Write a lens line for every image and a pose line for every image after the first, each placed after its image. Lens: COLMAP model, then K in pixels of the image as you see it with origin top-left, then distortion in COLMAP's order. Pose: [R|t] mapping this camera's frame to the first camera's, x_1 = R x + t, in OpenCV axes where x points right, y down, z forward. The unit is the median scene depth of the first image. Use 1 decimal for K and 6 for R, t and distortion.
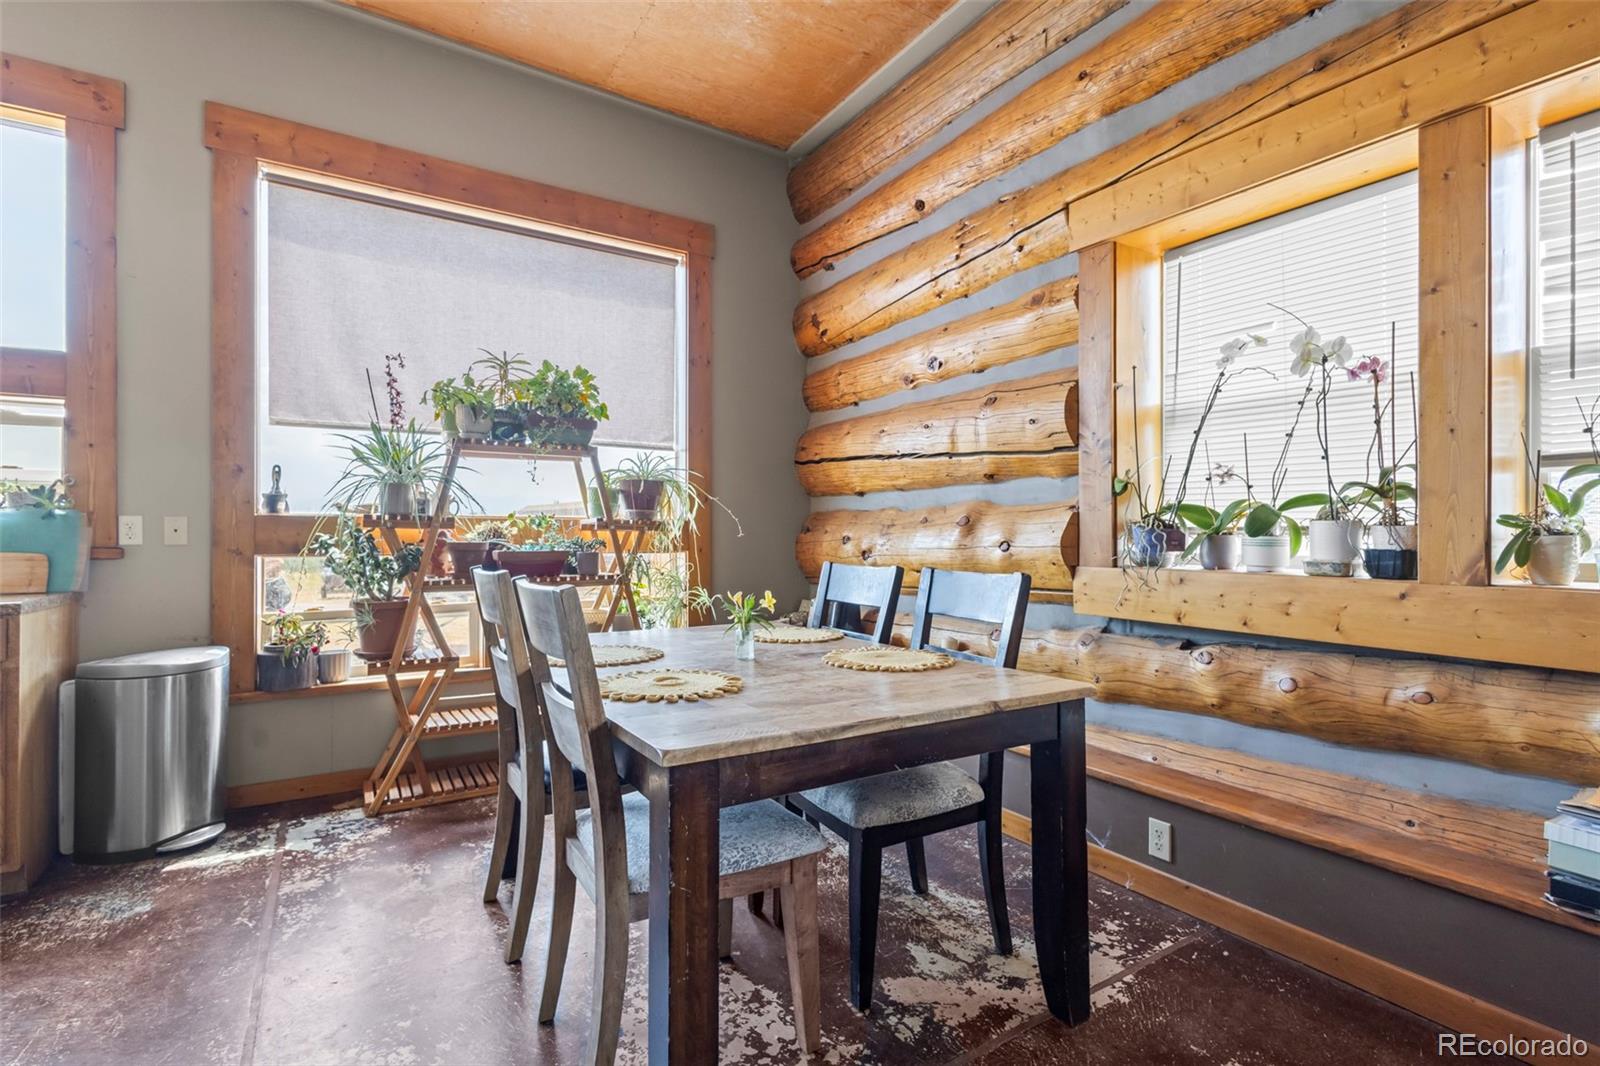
lens RADIAL K [[742.9, 0, 800.0], [0, 742.9, 533.0], [0, 0, 1]] dist [-0.001576, -0.000440]
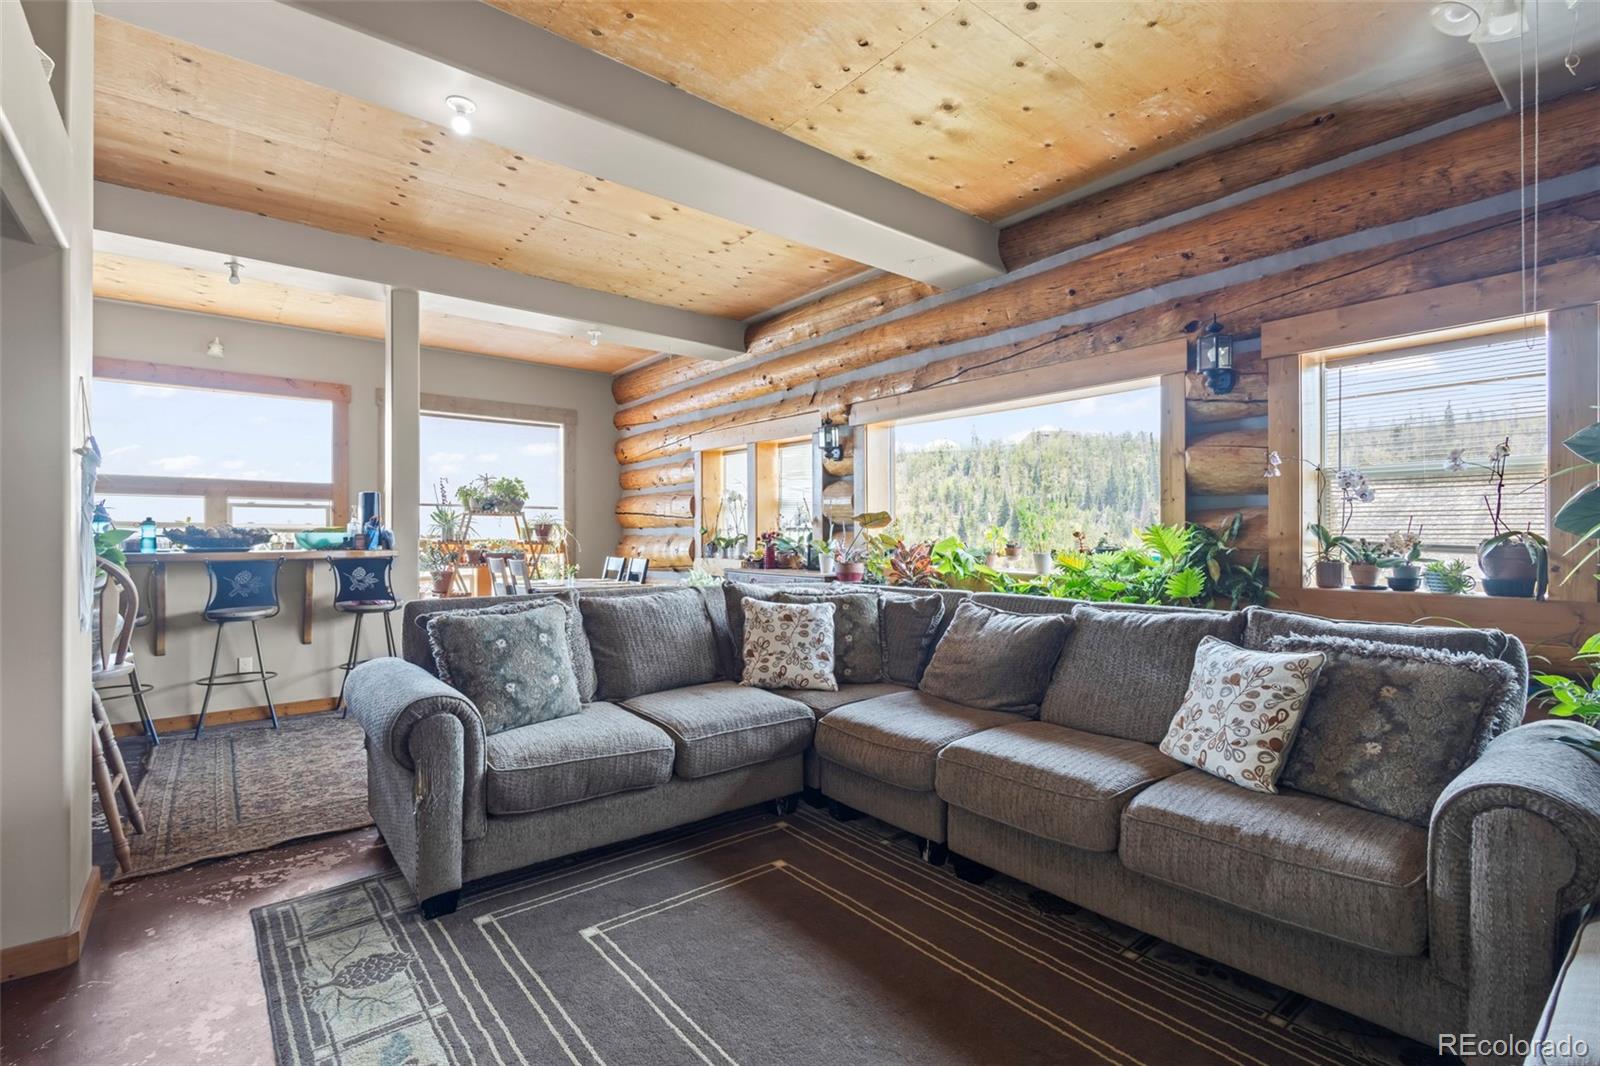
lens RADIAL K [[732.4, 0, 800.0], [0, 732.4, 533.0], [0, 0, 1]] dist [-0.001485, -0.000401]
pose [[0.993634, 0.000864, 0.112649, 0.398370], [-0.000497, 0.999994, -0.003284, -0.037892], [-0.112651, 0.003207, 0.993629, -1.665171]]
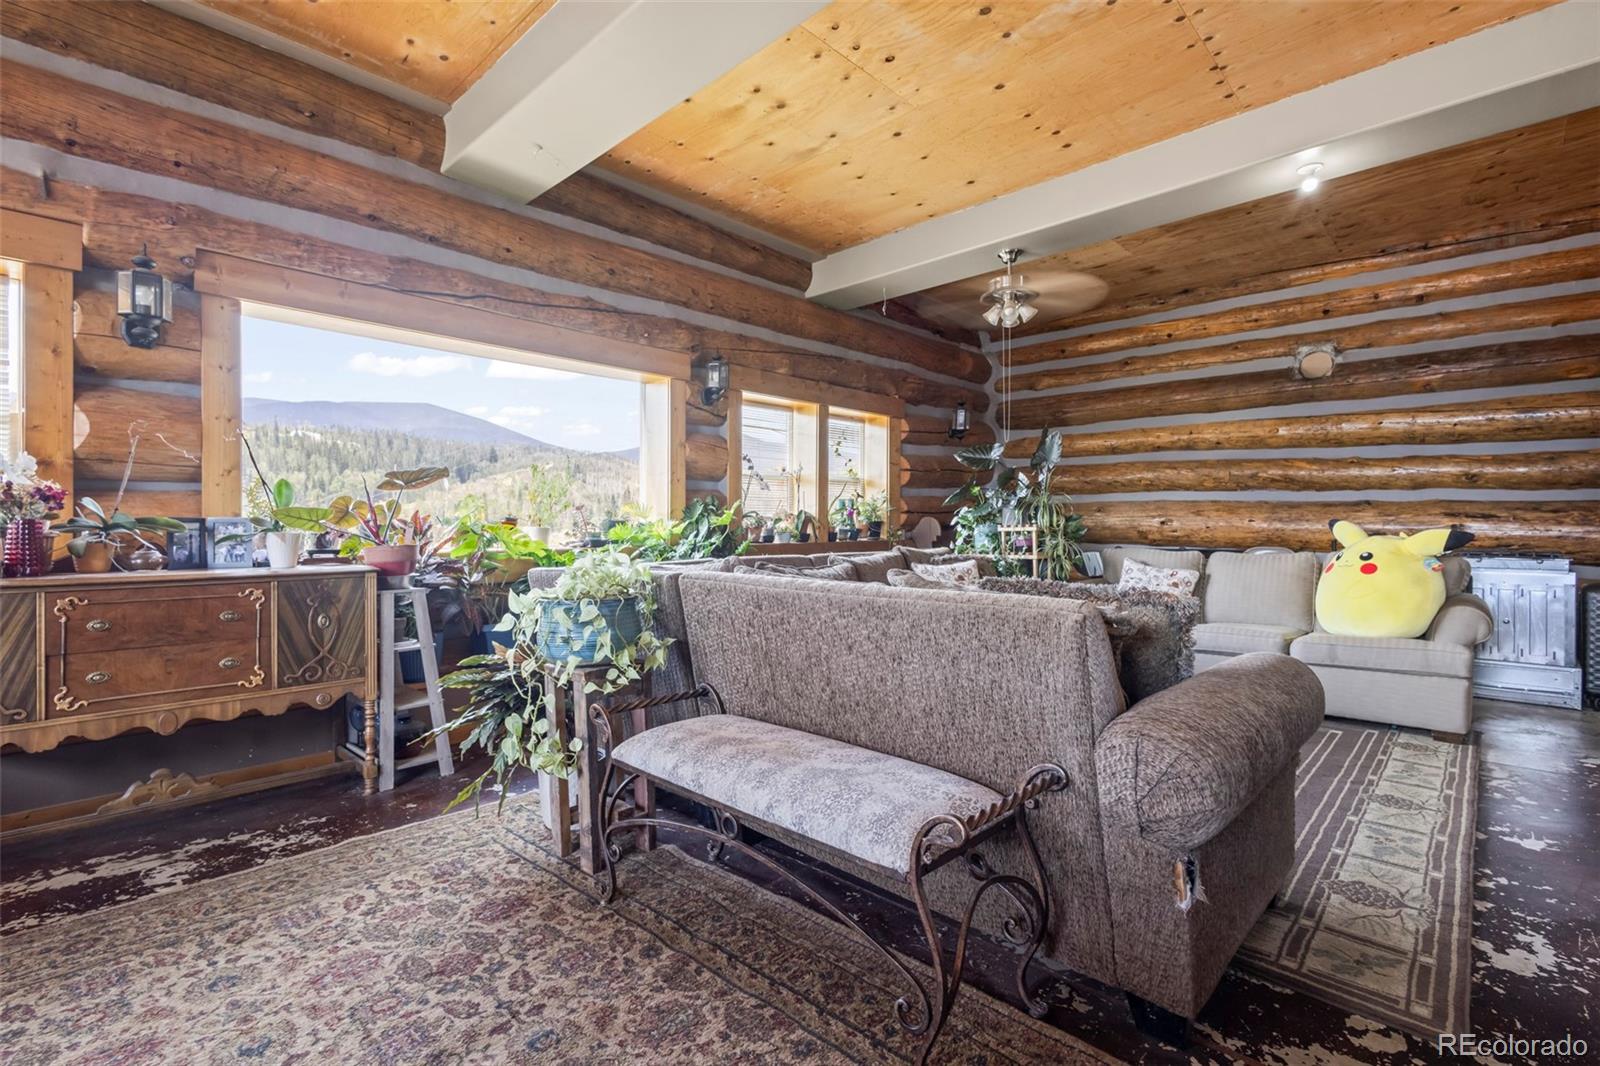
lens RADIAL K [[732.4, 0, 800.0], [0, 732.4, 533.0], [0, 0, 1]] dist [-0.001485, -0.000401]
pose [[-0.236089, -0.004710, 0.971720, -0.416067], [0.005312, 0.999967, 0.006137, 0.003597], [-0.971717, 0.006611, -0.236056, -0.349005]]
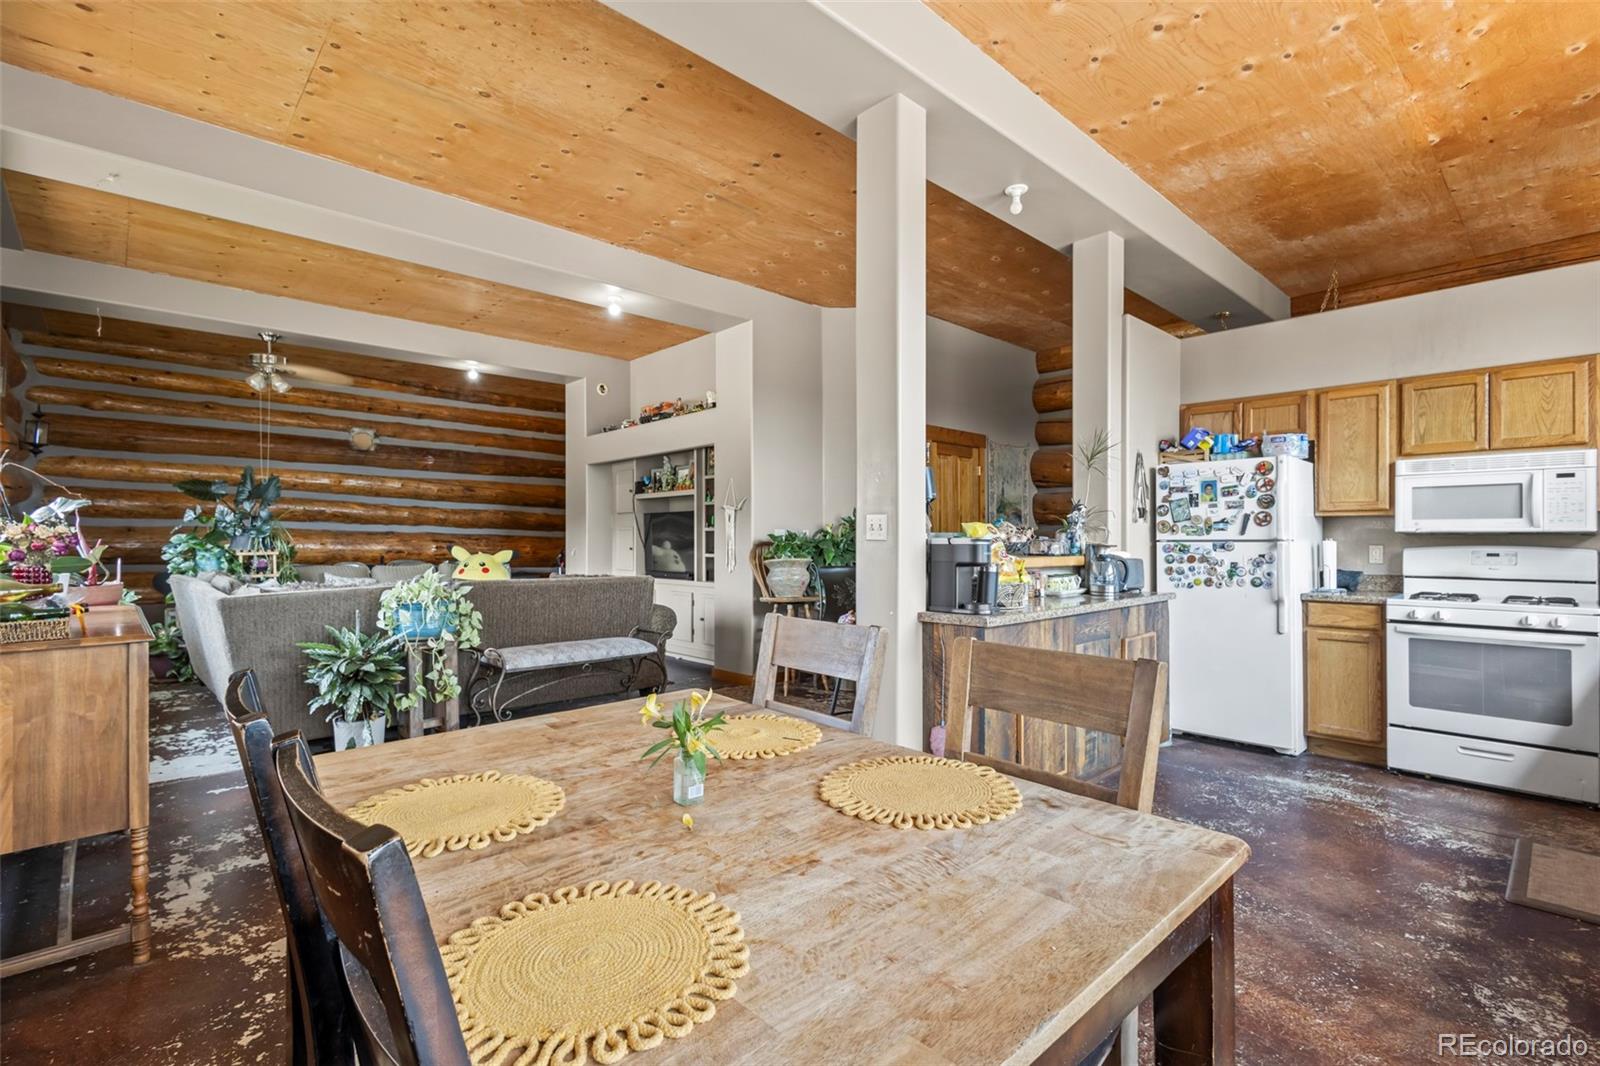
lens RADIAL K [[732.4, 0, 800.0], [0, 732.4, 533.0], [0, 0, 1]] dist [-0.001485, -0.000401]
pose [[-0.982835, 0.000399, -0.184485, -0.047546], [0.000939, 0.999996, -0.002843, -0.042267], [0.184483, -0.002967, -0.982831, 1.066778]]
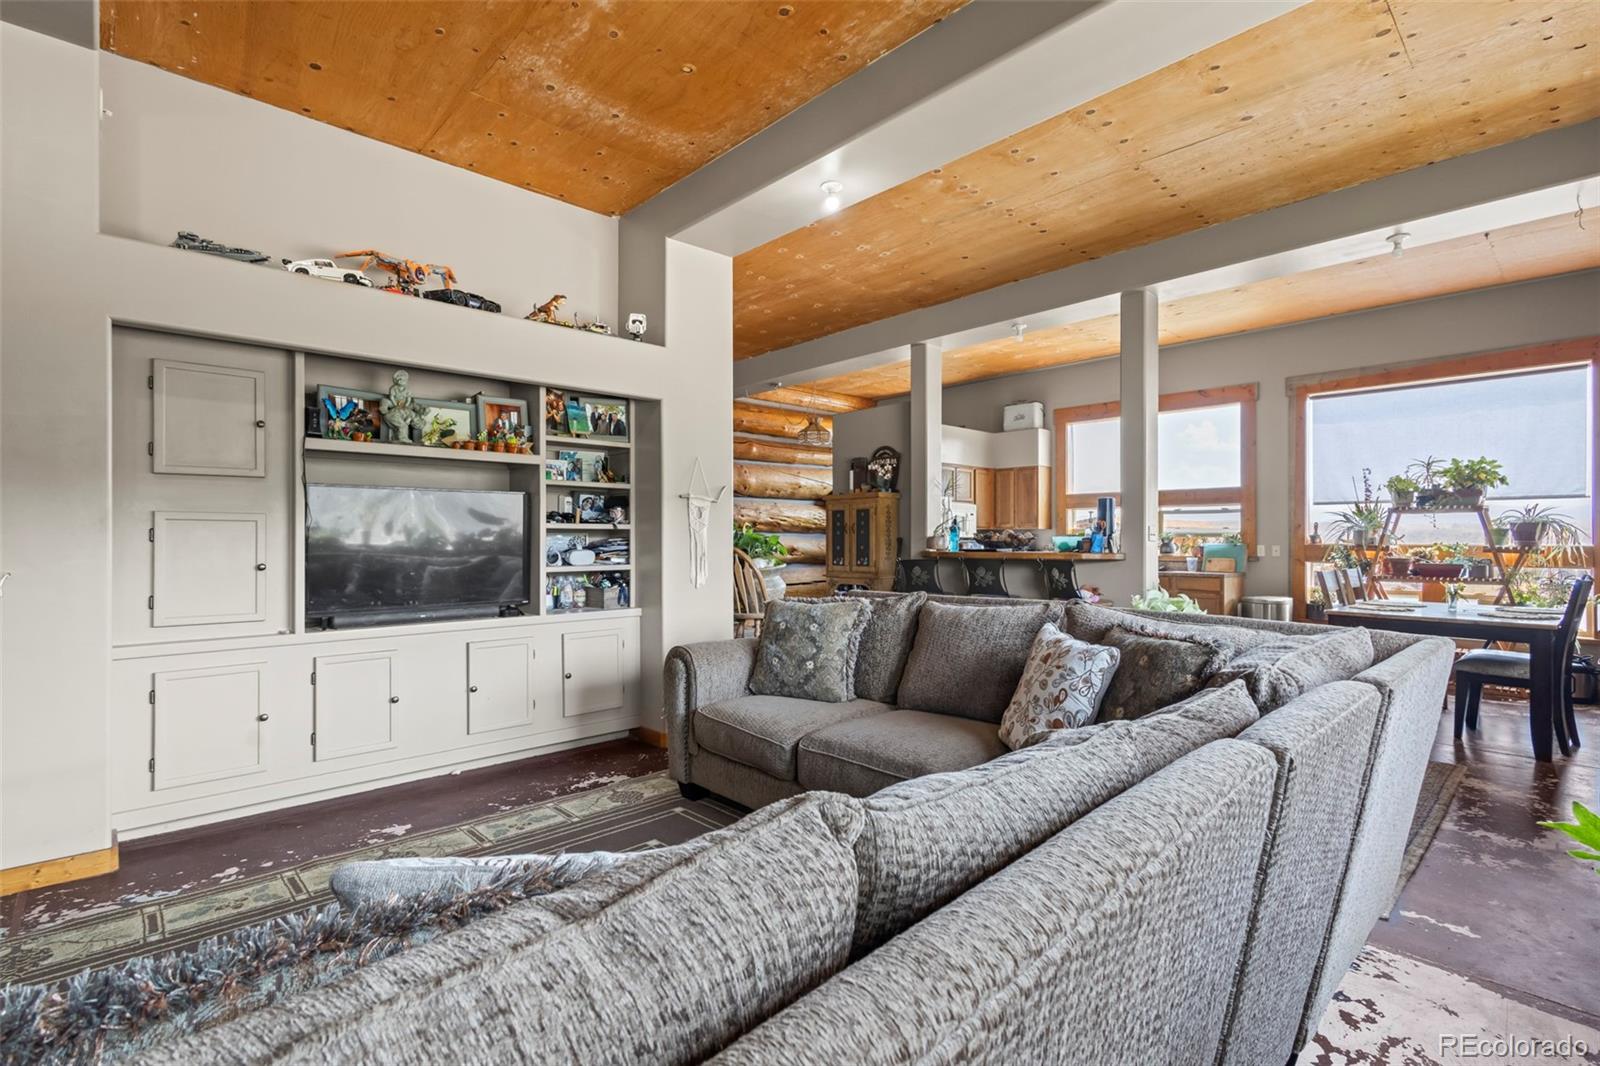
lens RADIAL K [[742.9, 0, 800.0], [0, 742.9, 533.0], [0, 0, 1]] dist [-0.001576, -0.000440]
pose [[0.183360, -0.010915, -0.982985, 1.204450], [-0.000318, 0.999938, -0.011163, -0.031597], [0.983046, 0.002359, 0.183345, -0.948111]]
